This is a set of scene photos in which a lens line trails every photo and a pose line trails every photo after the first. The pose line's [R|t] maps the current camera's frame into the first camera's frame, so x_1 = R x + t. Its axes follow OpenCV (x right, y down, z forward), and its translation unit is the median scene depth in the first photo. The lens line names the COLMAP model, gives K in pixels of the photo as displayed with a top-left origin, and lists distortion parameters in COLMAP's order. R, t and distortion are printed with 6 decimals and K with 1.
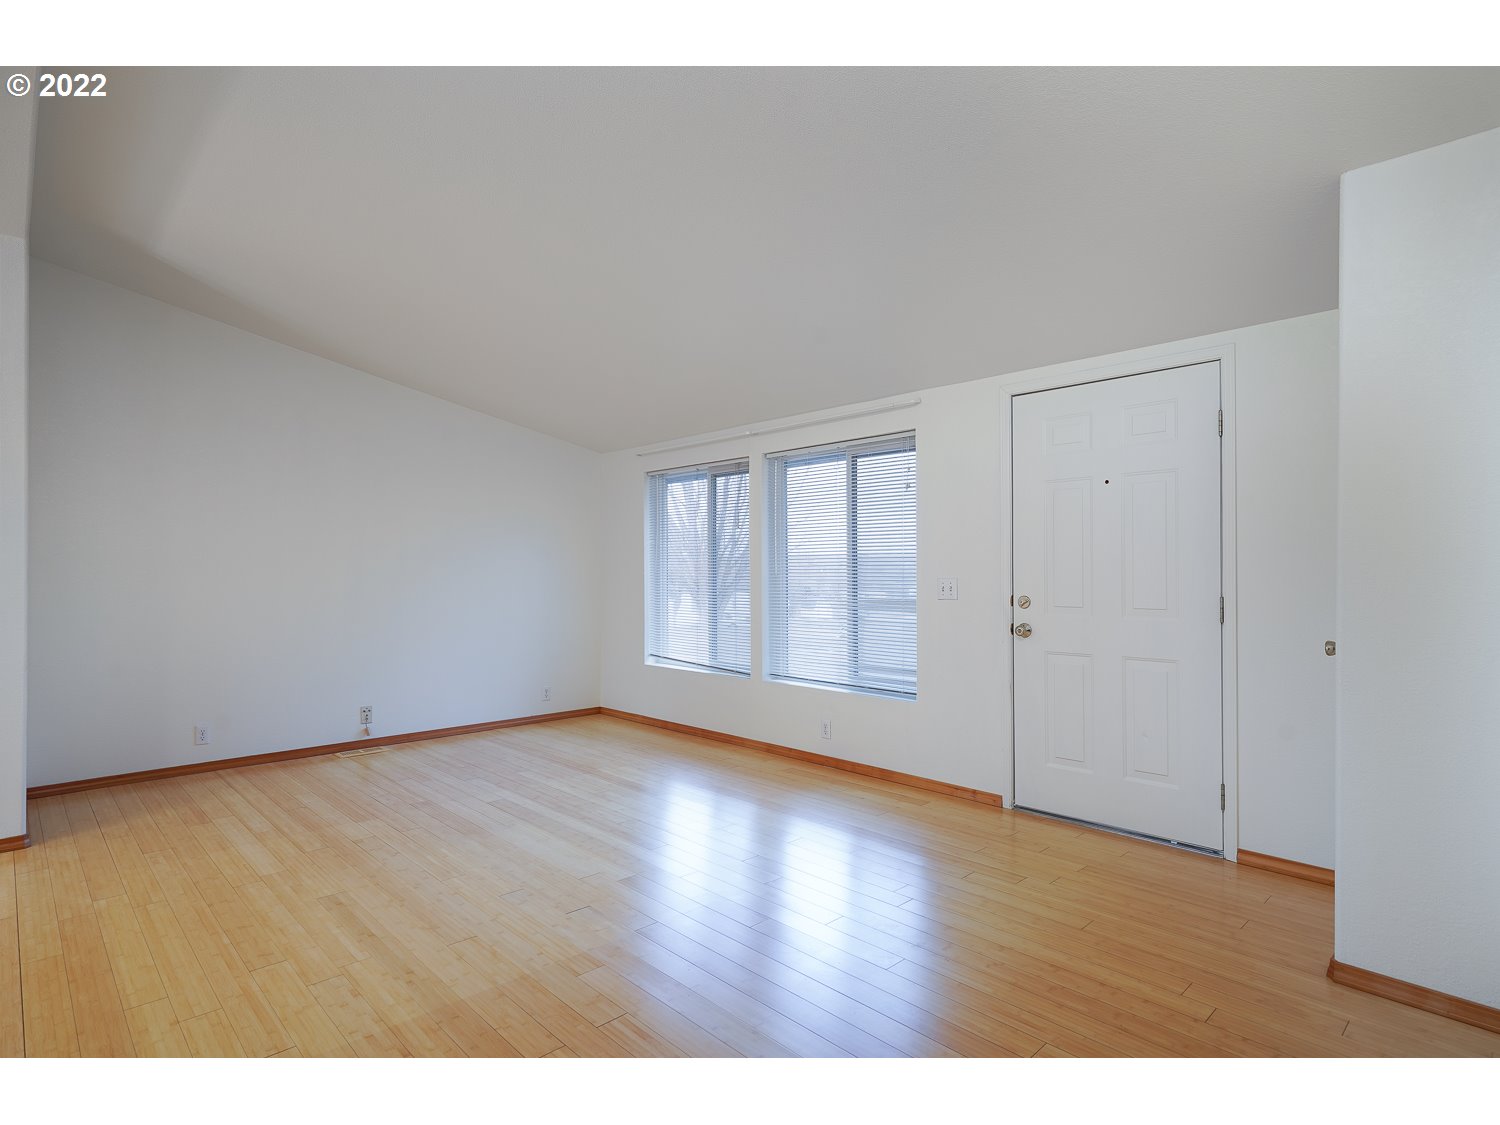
lens RADIAL K [[784.5, 0, 752.7], [0, 784.5, 566.2], [0, 0, 1]] dist [-0.001426, 0.001003]
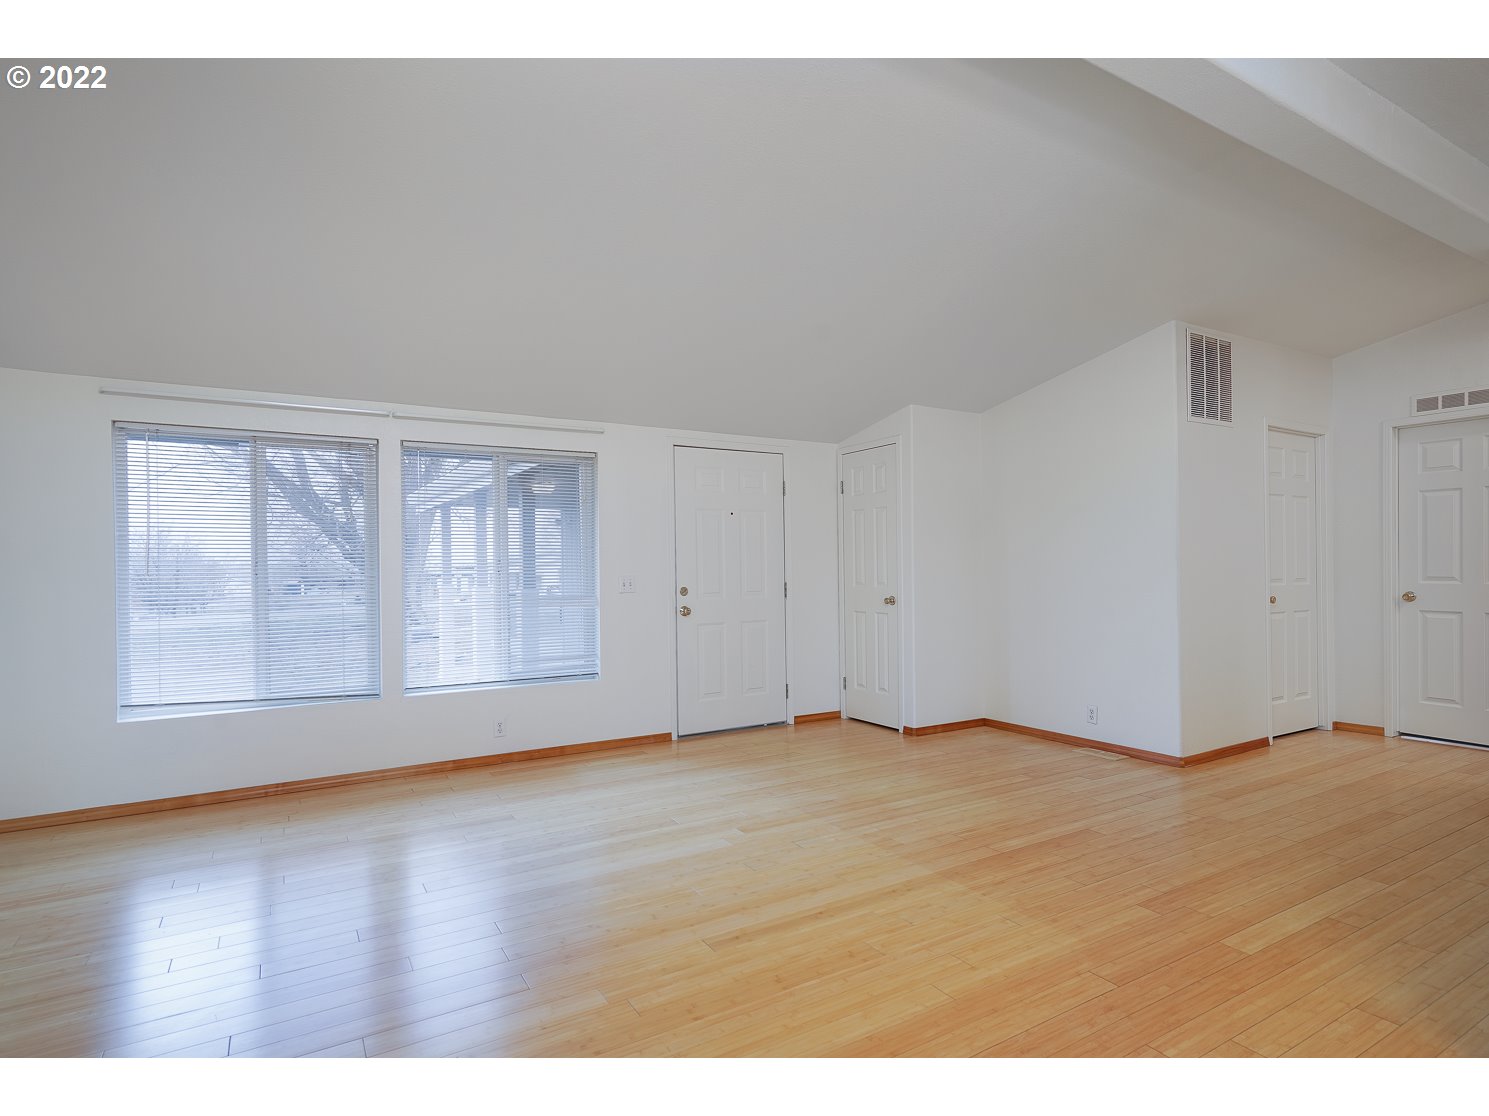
lens RADIAL K [[778.8, 0, 748.9], [0, 778.8, 563.5], [0, 0, 1]] dist [-0.001426, 0.001003]
pose [[0.223506, 0.003108, 0.974698, -1.235435], [0.003533, 0.999986, -0.003998, 0.000846], [-0.974696, 0.004337, 0.223492, 0.688801]]
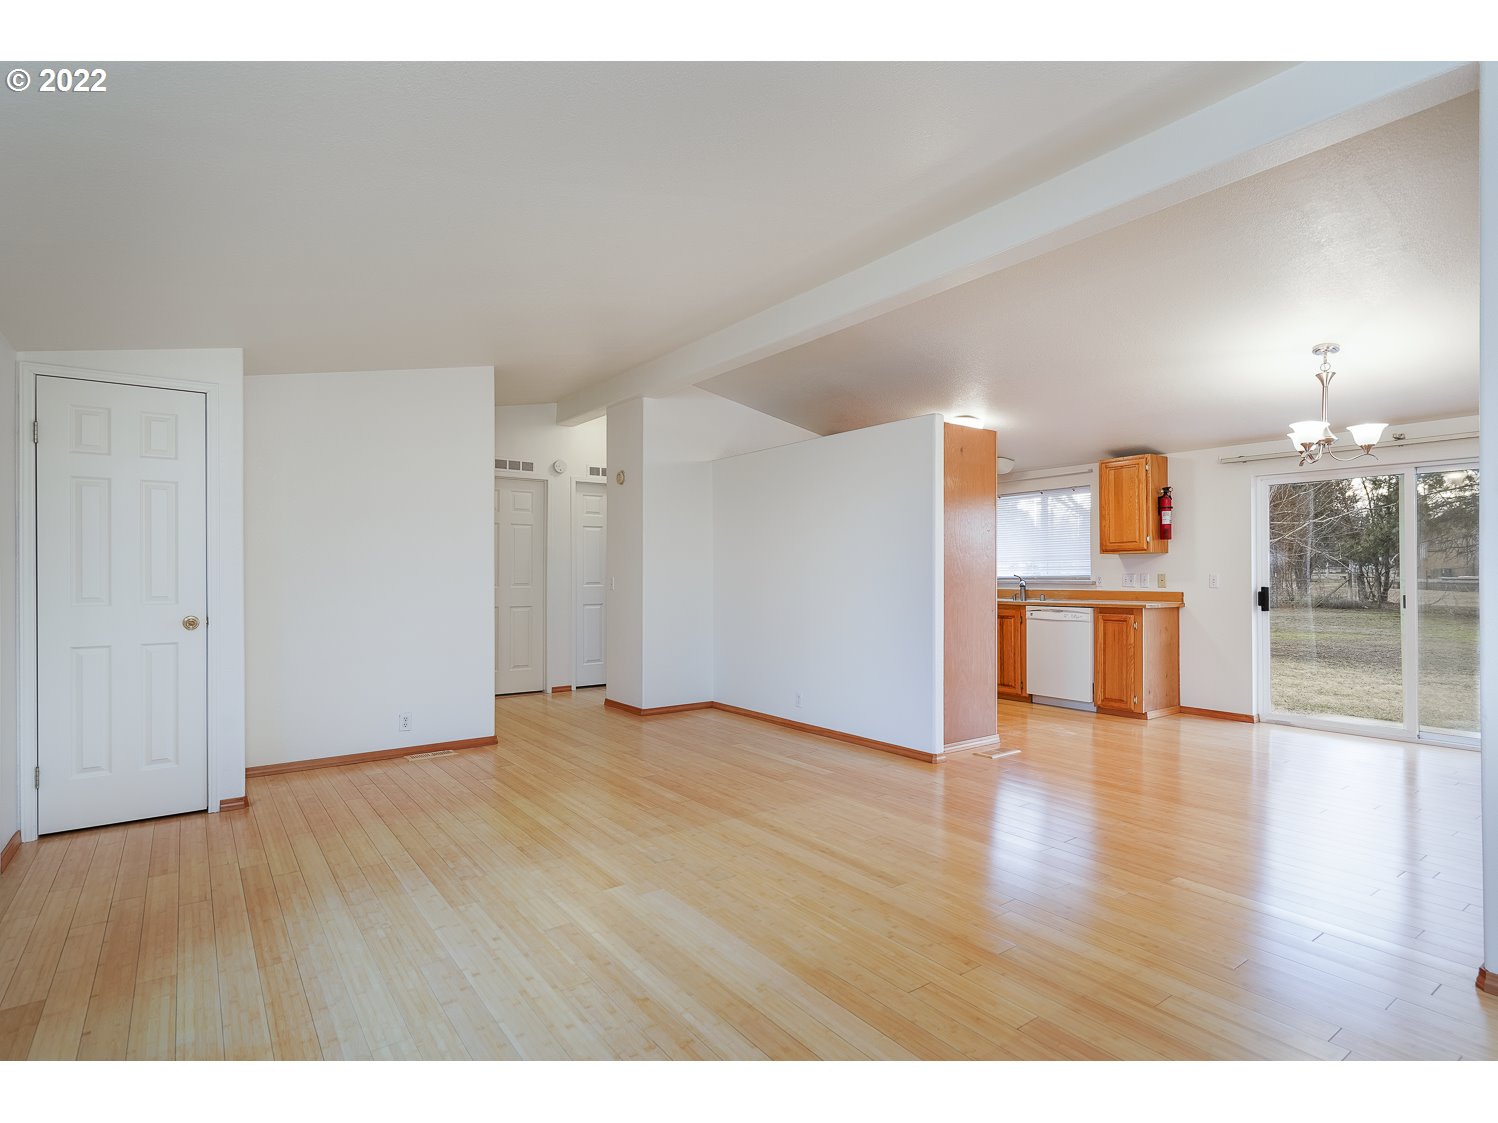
lens RADIAL K [[783.5, 0, 750.2], [0, 783.5, 566.6], [0, 0, 1]] dist [-0.001426, 0.001003]
pose [[-0.990131, 0.007326, 0.139952, -0.443313], [0.005577, 0.999901, -0.012887, 0.014314], [-0.140032, -0.011979, -0.990074, 1.845620]]
